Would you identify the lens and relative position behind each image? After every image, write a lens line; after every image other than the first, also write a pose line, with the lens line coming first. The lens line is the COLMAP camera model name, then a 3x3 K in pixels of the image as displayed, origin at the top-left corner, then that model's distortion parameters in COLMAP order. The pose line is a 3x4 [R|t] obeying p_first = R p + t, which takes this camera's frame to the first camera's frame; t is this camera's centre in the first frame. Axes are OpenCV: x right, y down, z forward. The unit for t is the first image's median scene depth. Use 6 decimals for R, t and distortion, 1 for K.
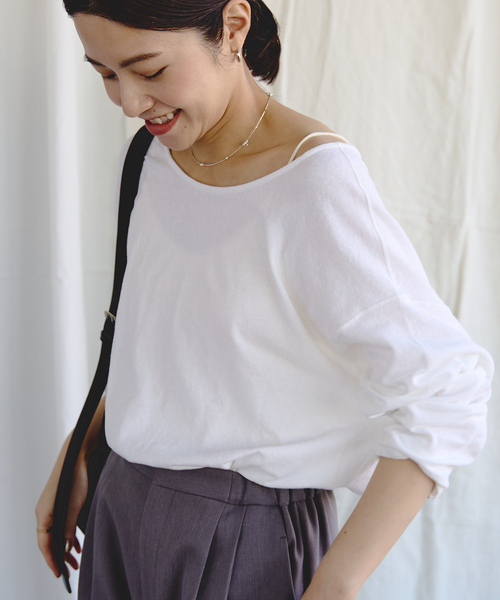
lens RADIAL K [[1334.0, 0, 250.3], [0, 1334.0, 299.4], [0, 0, 1]] dist [0.009837, 0.000000]
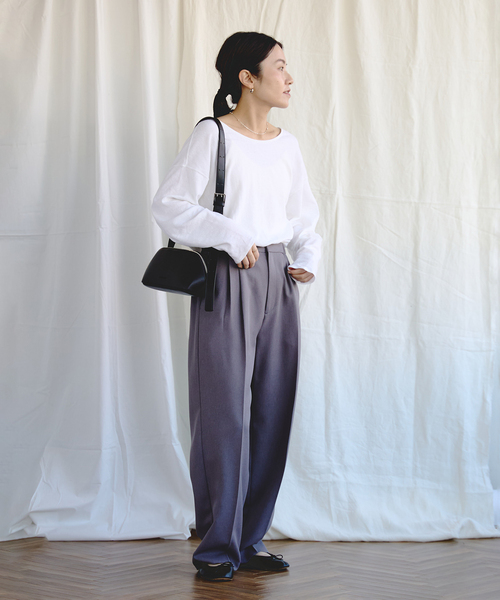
lens RADIAL K [[1639.4, 0, 251.1], [0, 1639.4, 299.8], [0, 0, 1]] dist [0.094360, 0.000000]
pose [[0.994228, -0.039712, 0.099667, -0.248824], [0.052201, 0.990655, -0.126008, 0.441436], [-0.093732, 0.130483, 0.987010, -1.587441]]
